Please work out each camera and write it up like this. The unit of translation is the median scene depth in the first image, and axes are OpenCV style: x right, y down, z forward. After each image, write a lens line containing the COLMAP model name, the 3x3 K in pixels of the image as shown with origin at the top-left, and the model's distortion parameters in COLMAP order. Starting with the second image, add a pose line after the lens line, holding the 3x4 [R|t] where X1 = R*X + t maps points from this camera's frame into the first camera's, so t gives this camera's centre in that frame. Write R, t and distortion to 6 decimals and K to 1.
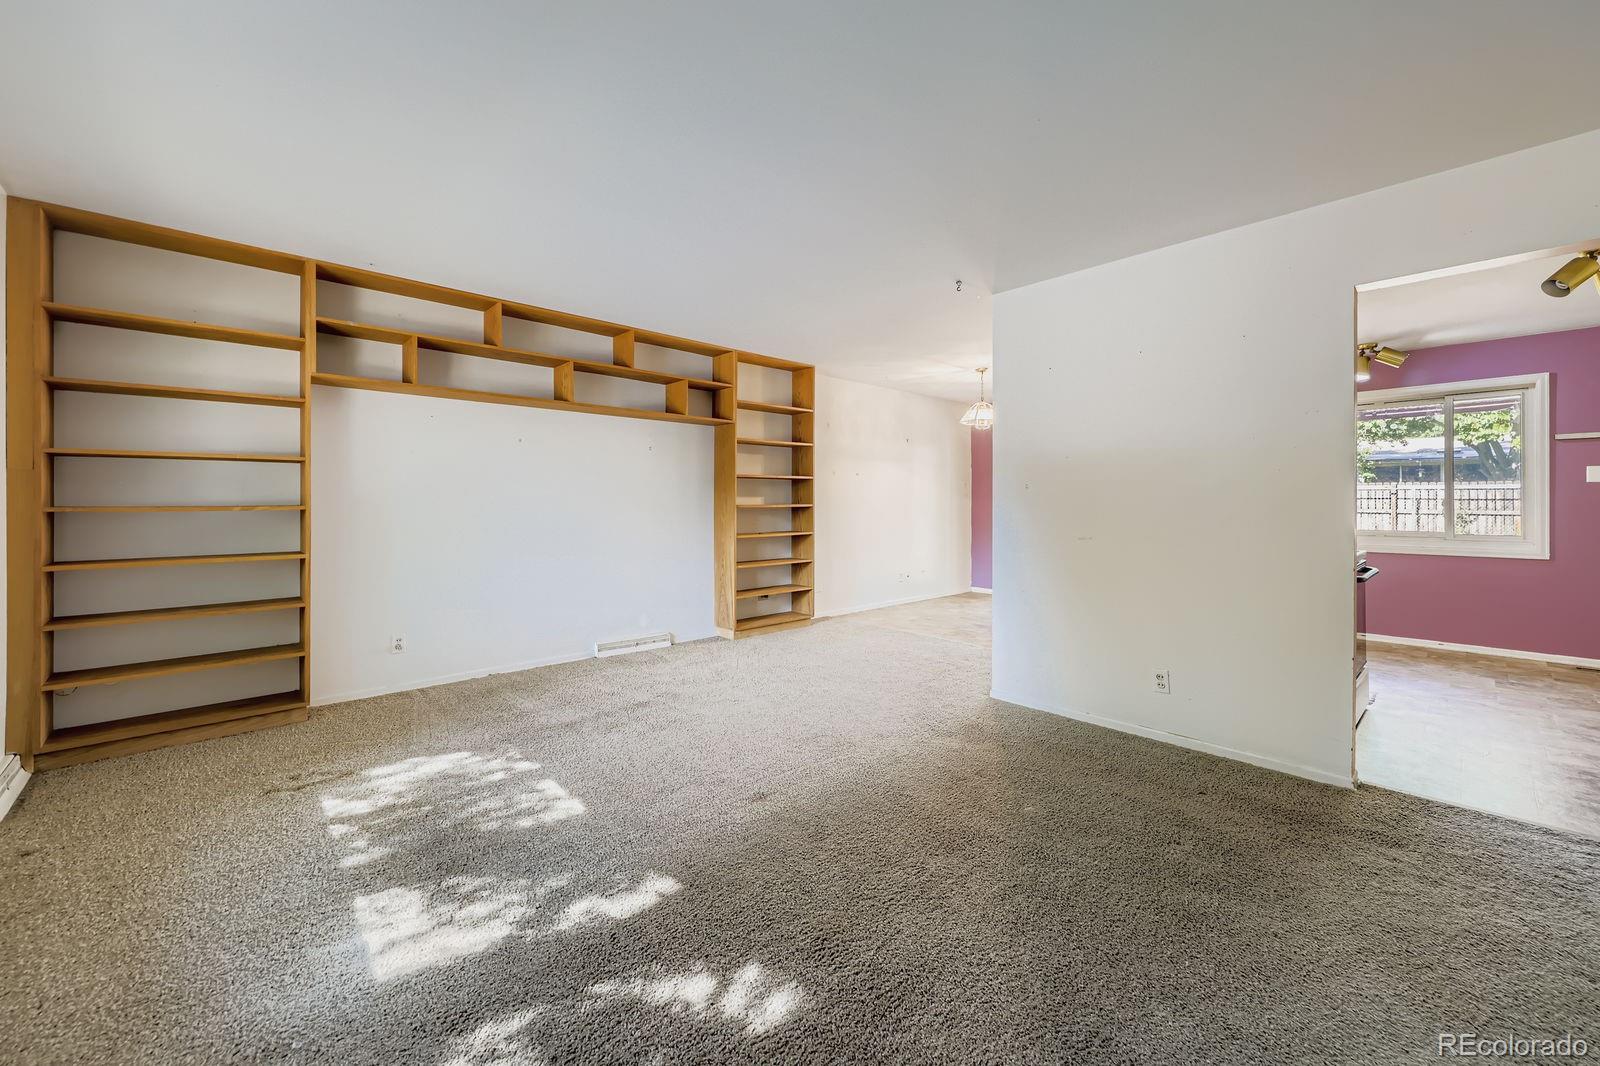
lens RADIAL K [[627.3, 0, 802.0], [0, 627.3, 500.1], [0, 0, 1]] dist [0.007811, -0.000082]
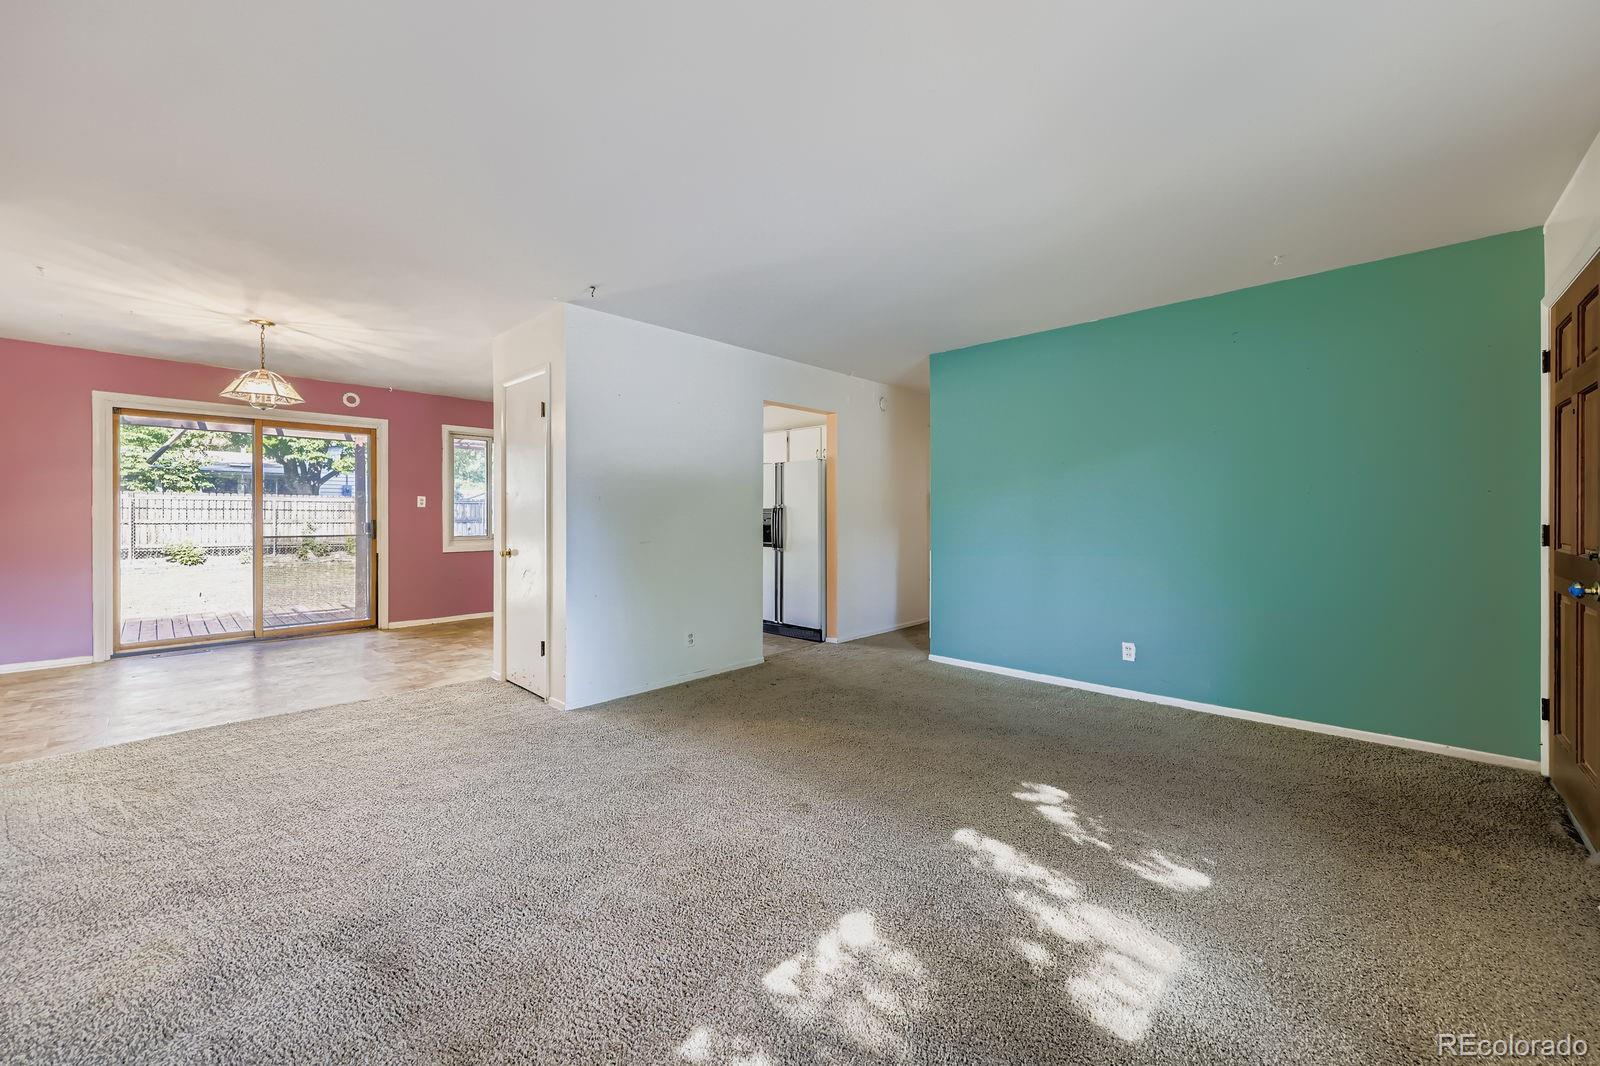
lens RADIAL K [[614.2, 0, 800.2], [0, 614.2, 515.0], [0, 0, 1]] dist [0.002259, 0.000028]
pose [[-0.067826, -0.005096, 0.997684, -0.439545], [-0.002525, 0.999985, 0.004936, 0.000737], [-0.997694, -0.002184, -0.067838, 0.451643]]
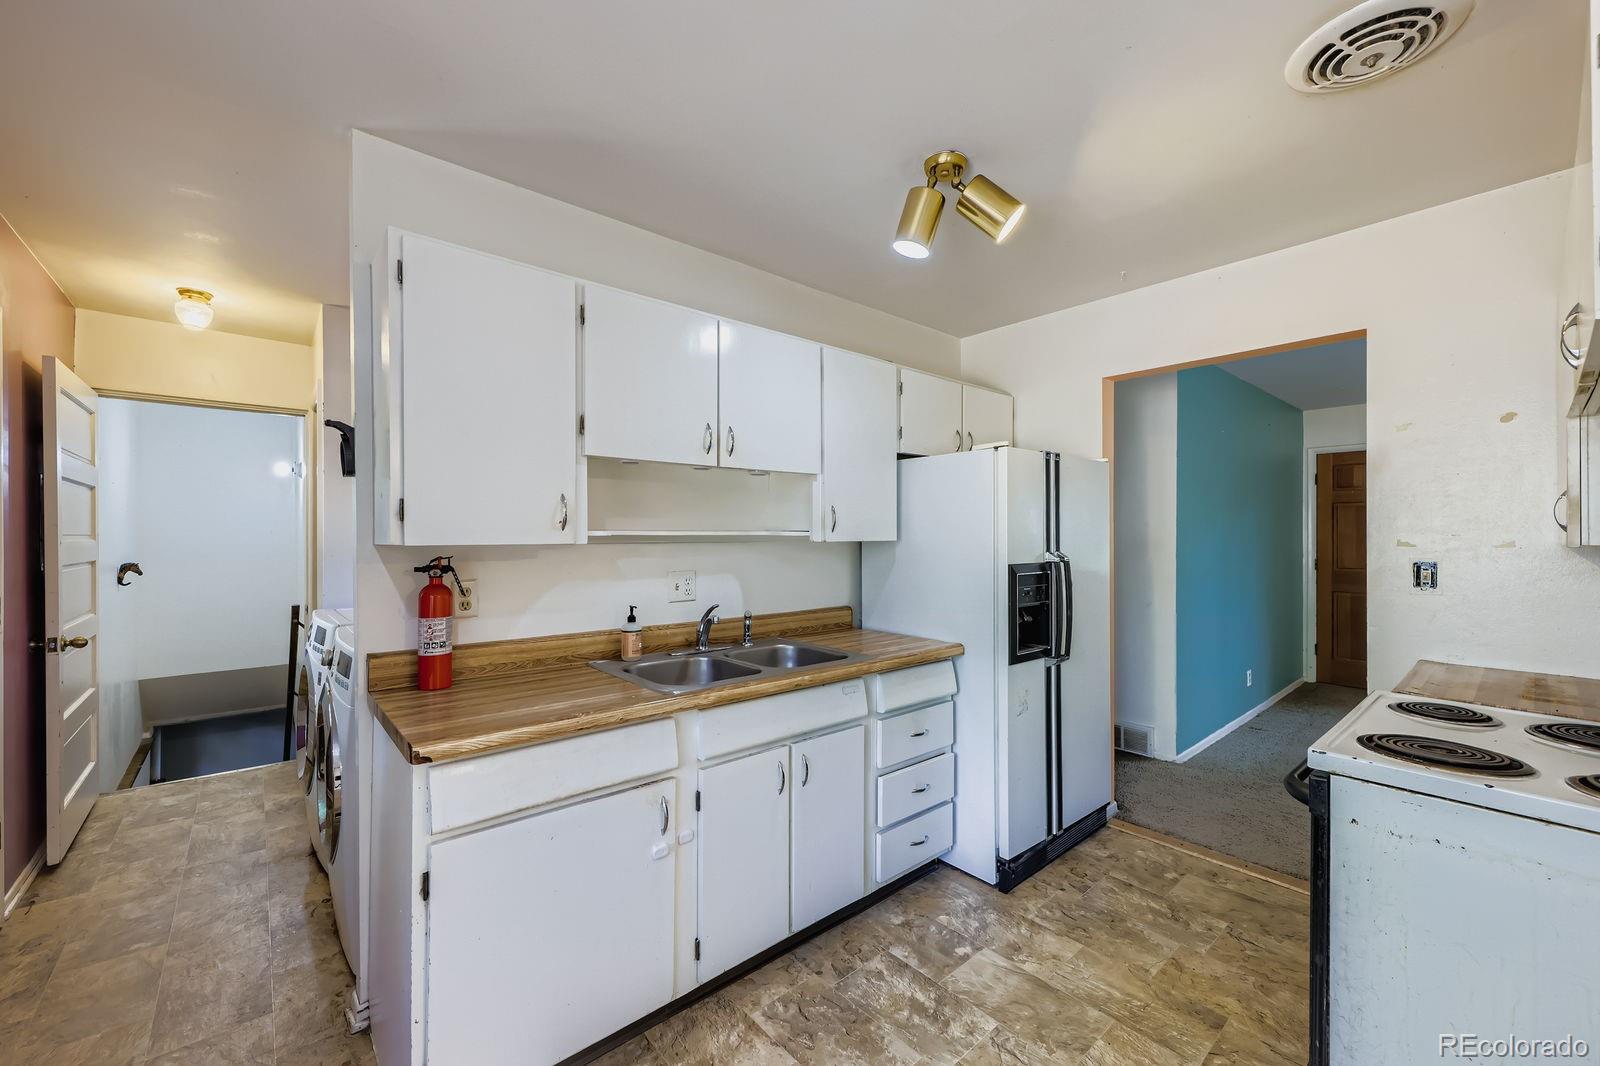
lens RADIAL K [[631.5, 0, 798.1], [0, 631.5, 539.2], [0, 0, 1]] dist [0.006305, -0.000038]
pose [[-0.999378, -0.003414, 0.035087, 0.719437], [-0.003394, 0.999994, 0.000633, -0.019238], [-0.035089, 0.000514, -0.999384, 0.857861]]
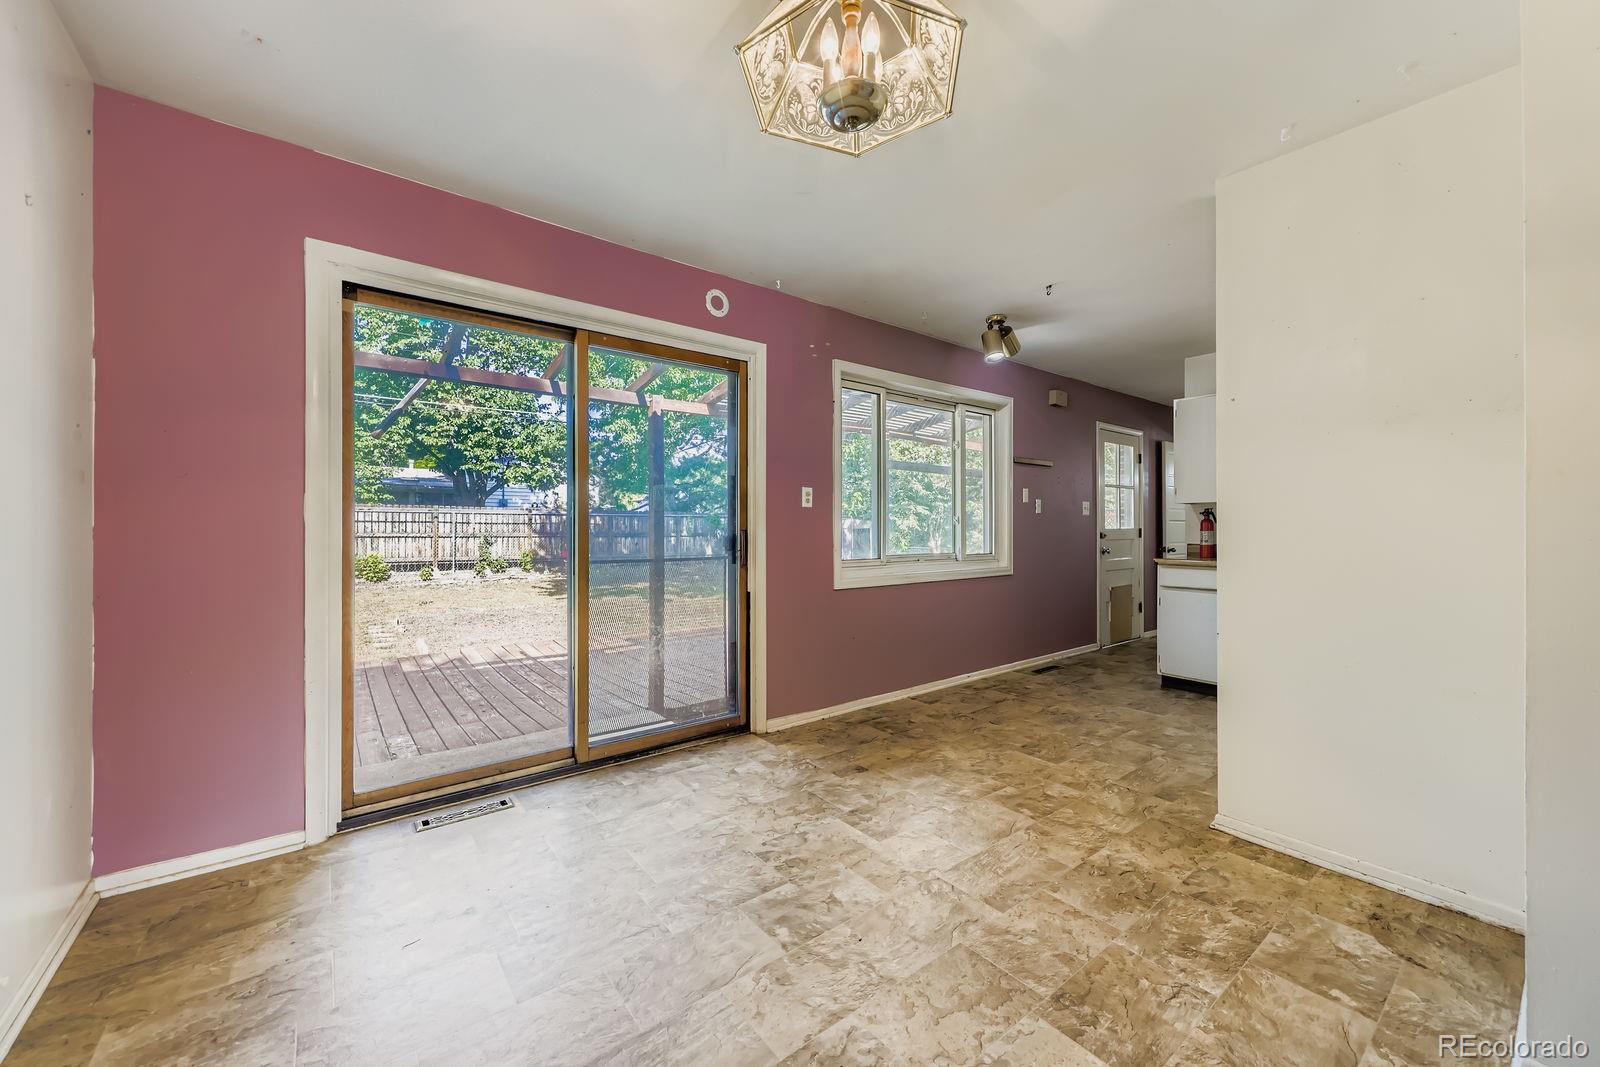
lens RADIAL K [[608.0, 0, 797.2], [0, 608.0, 528.5], [0, 0, 1]] dist [0.005062, -0.000291]
pose [[0.085720, -0.002553, 0.996316, 0.098928], [-0.001610, 0.999995, 0.002700, 0.013105], [-0.996318, -0.001835, 0.085716, 1.006401]]
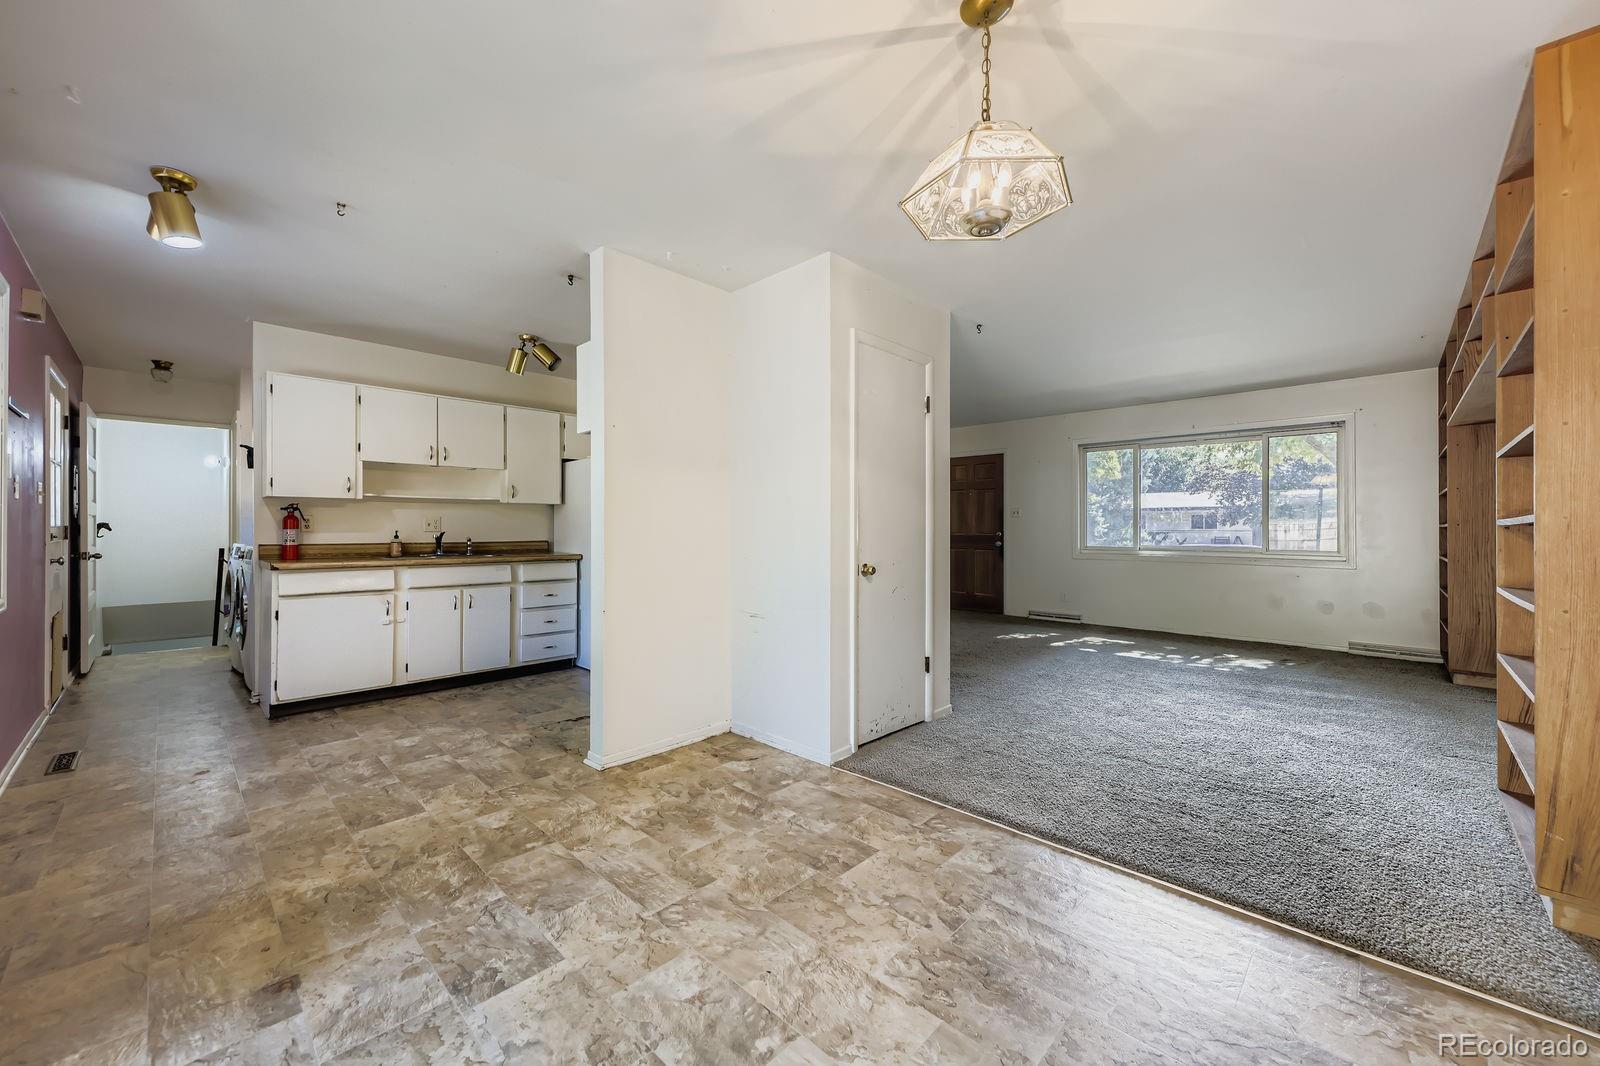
lens RADIAL K [[608.0, 0, 797.2], [0, 608.0, 528.0], [0, 0, 1]] dist [0.005062, -0.000291]
pose [[-0.998343, -0.004639, -0.057351, 0.386790], [-0.004505, 0.999987, -0.002475, 0.015504], [0.057362, -0.002213, -0.998351, 1.262821]]
